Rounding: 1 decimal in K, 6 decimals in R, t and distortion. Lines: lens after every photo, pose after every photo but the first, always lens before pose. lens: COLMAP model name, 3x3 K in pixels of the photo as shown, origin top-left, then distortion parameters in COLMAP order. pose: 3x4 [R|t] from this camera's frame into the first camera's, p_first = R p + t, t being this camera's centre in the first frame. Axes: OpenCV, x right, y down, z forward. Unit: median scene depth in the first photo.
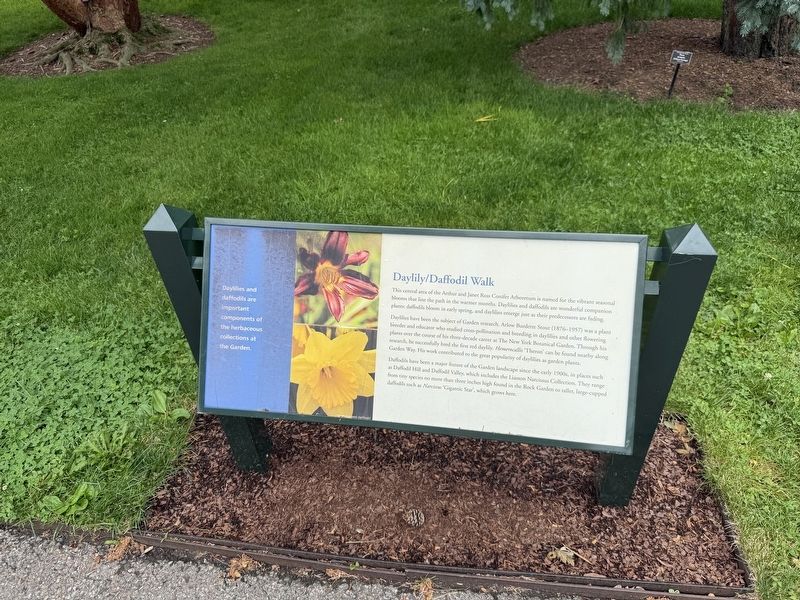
lens RADIAL K [[581.4, 0, 398.1], [0, 581.4, 301.0], [0, 0, 1]] dist [-0.006234, -0.011927]
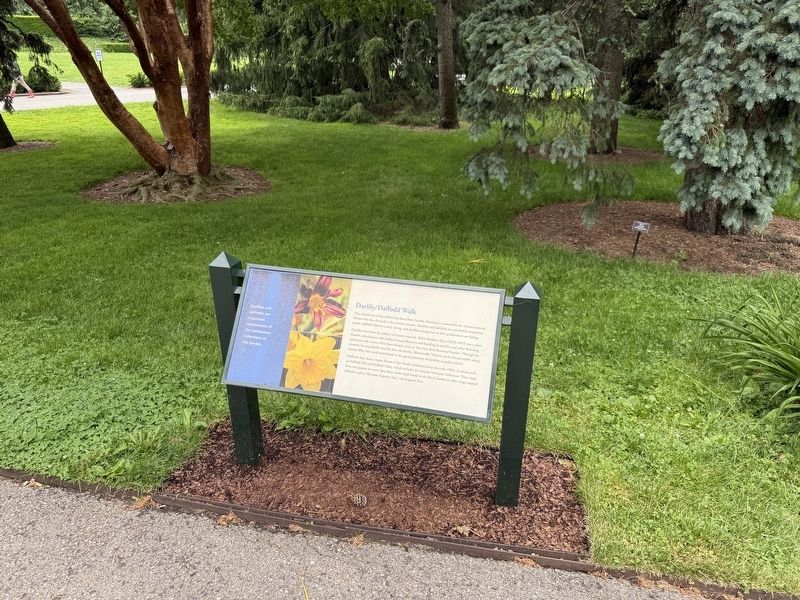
lens RADIAL K [[581.4, 0, 398.1], [0, 581.4, 301.0], [0, 0, 1]] dist [-0.006234, -0.011927]
pose [[0.994445, 0.092583, -0.050082, 0.132354], [-0.102422, 0.960826, -0.257534, 0.247007], [0.024277, 0.261232, 0.964971, -0.394343]]
